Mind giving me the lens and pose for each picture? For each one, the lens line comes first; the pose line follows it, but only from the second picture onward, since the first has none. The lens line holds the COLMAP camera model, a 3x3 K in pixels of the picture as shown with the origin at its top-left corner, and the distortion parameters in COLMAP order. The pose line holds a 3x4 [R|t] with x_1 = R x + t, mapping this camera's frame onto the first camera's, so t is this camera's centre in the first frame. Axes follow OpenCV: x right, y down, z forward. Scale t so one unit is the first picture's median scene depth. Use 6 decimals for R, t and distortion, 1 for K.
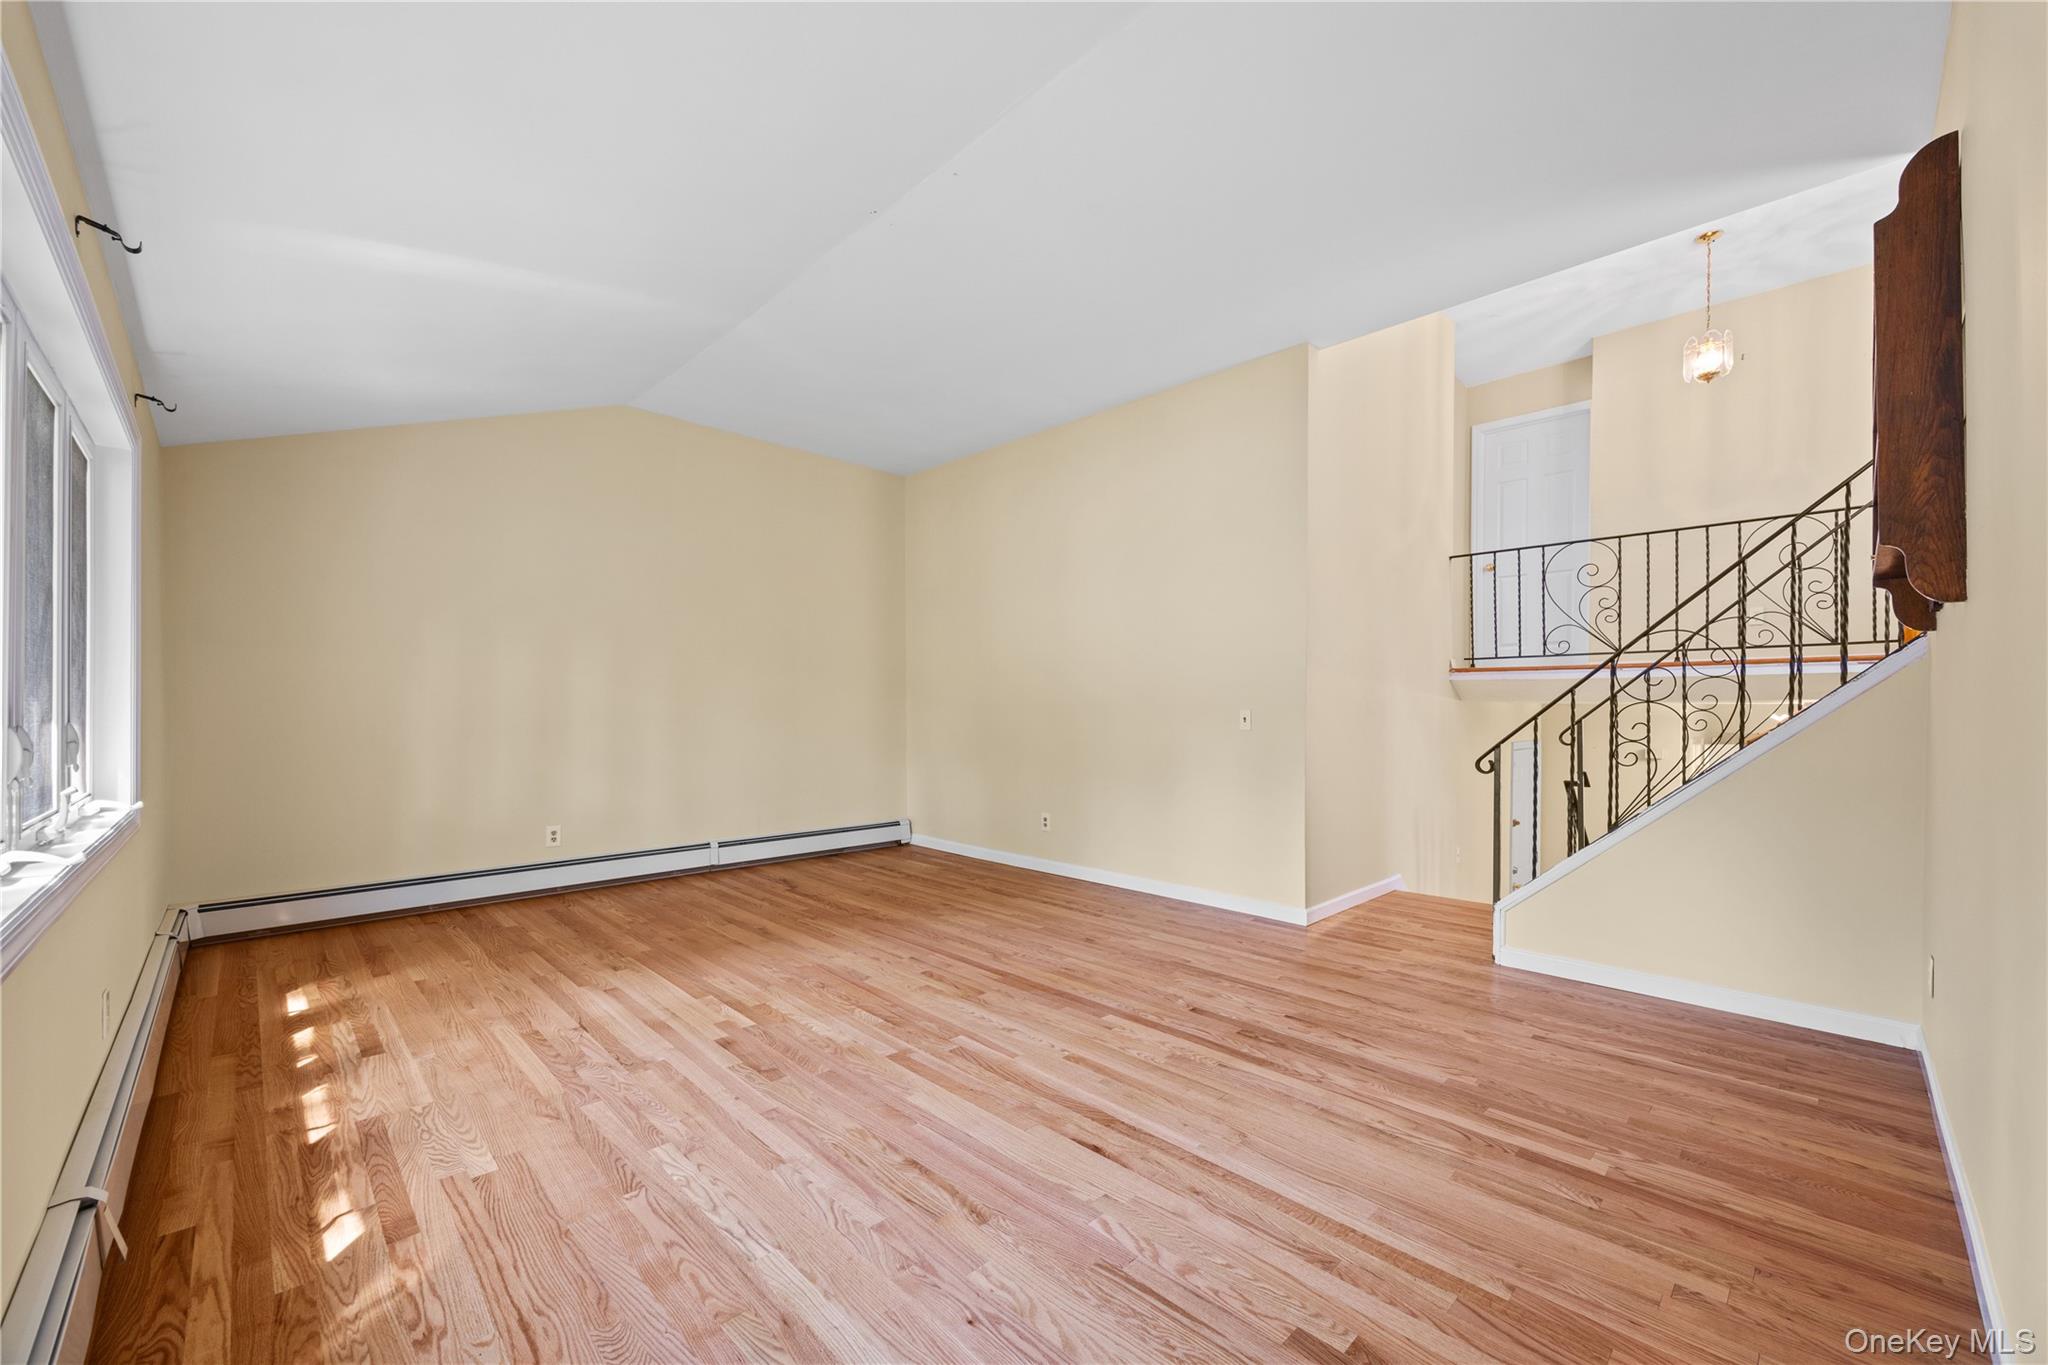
lens RADIAL K [[796.6, 0, 1026.4], [0, 796.6, 702.6], [0, 0, 1]] dist [-0.001857, 0.000395]
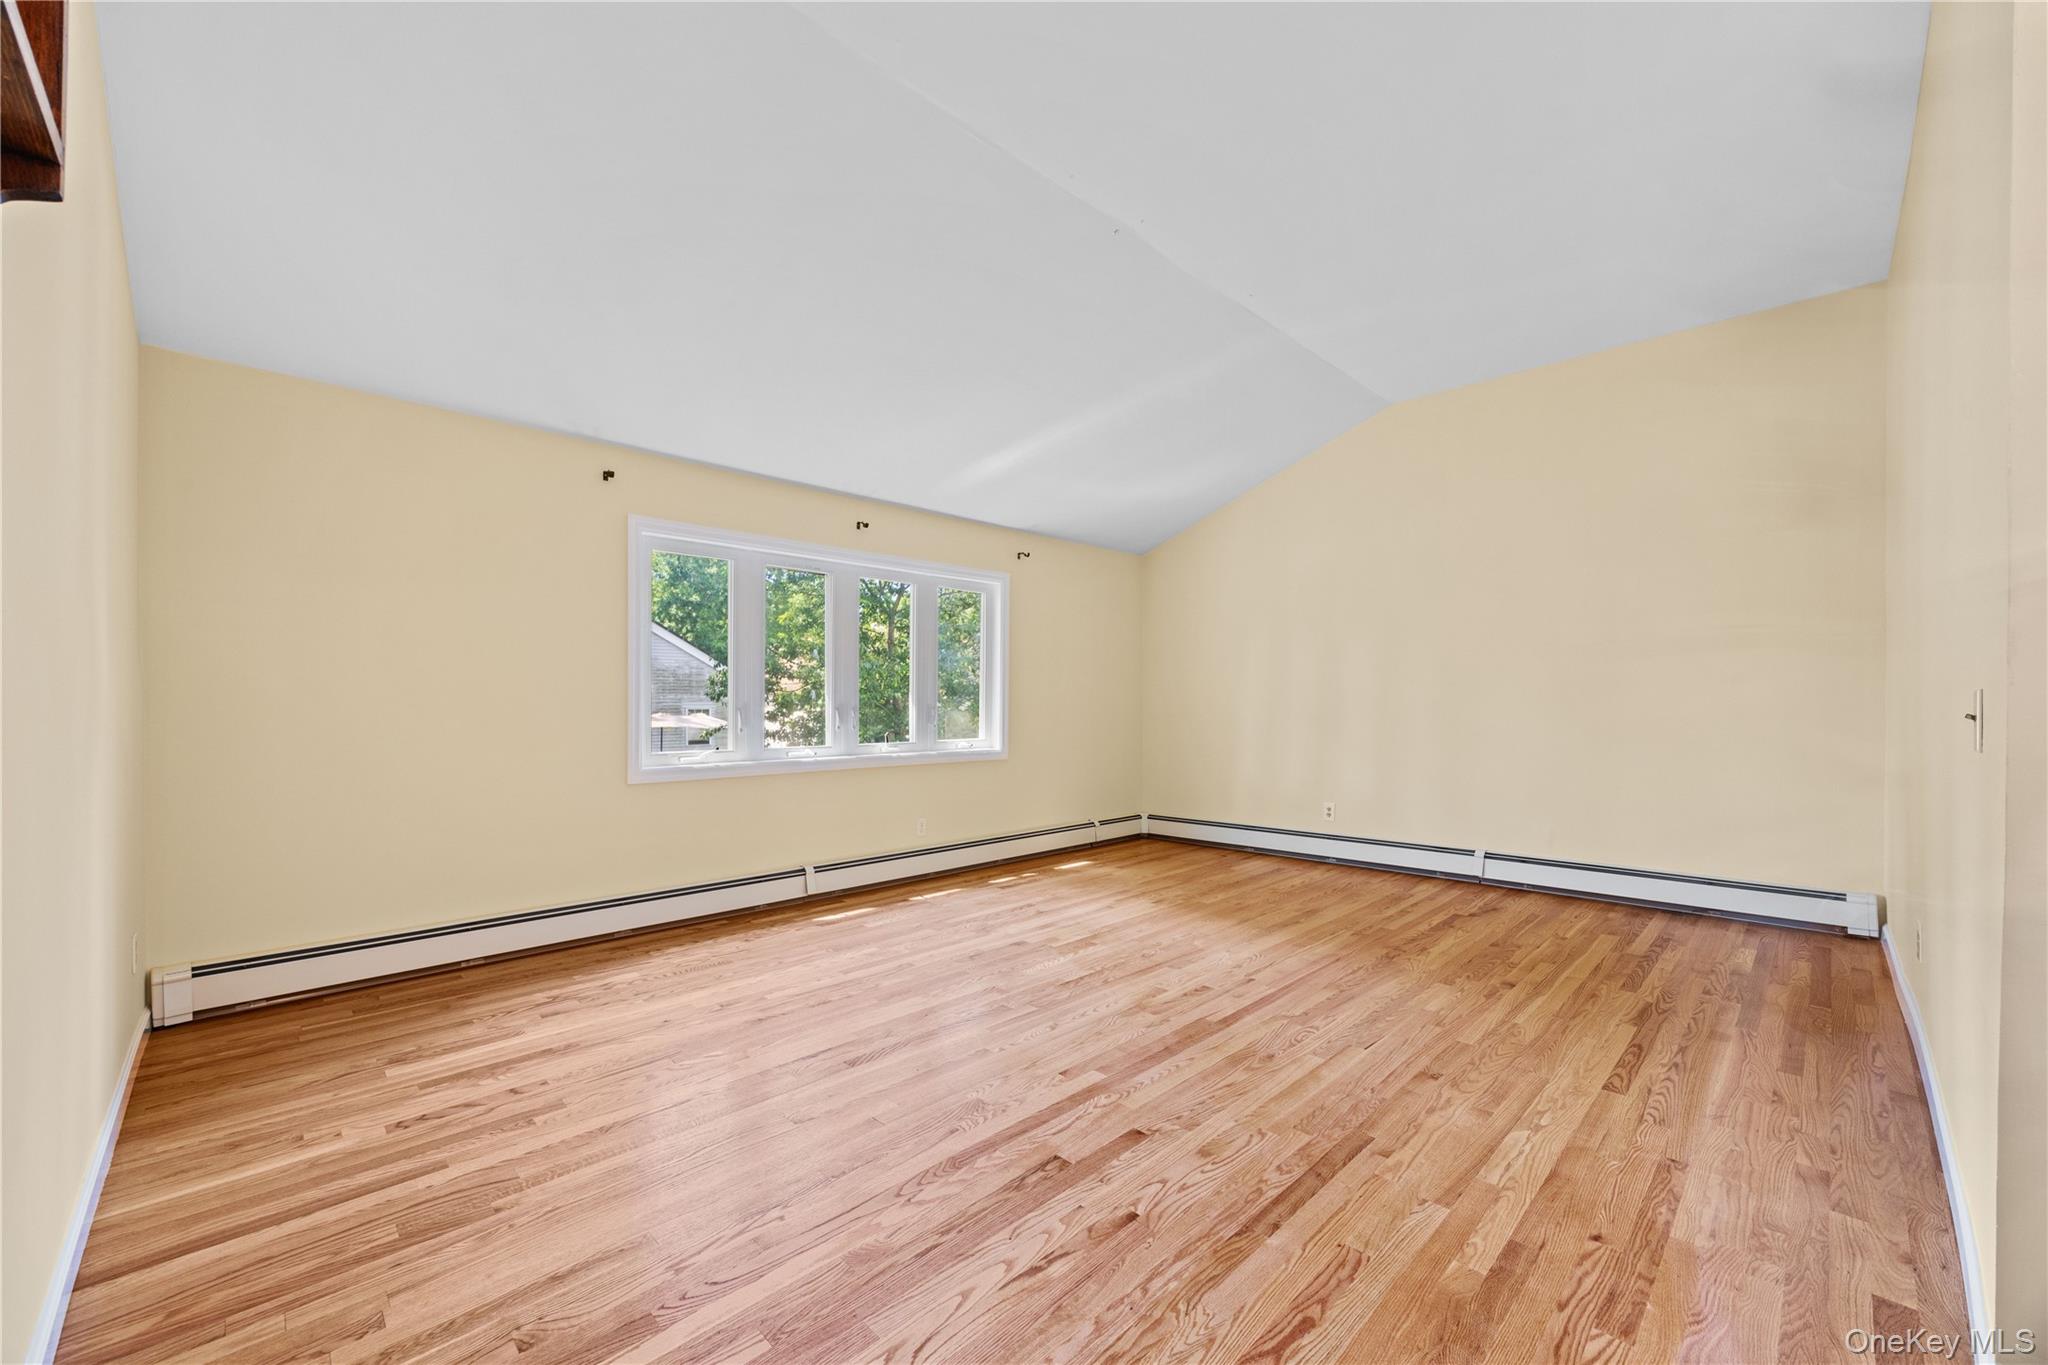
lens RADIAL K [[796.6, 0, 1026.7], [0, 796.6, 697.4], [0, 0, 1]] dist [-0.001857, 0.000395]
pose [[0.012447, -0.008954, -0.999882, 0.852844], [0.011953, 0.999890, -0.008805, 0.010847], [0.999851, -0.011842, 0.012552, 0.847052]]
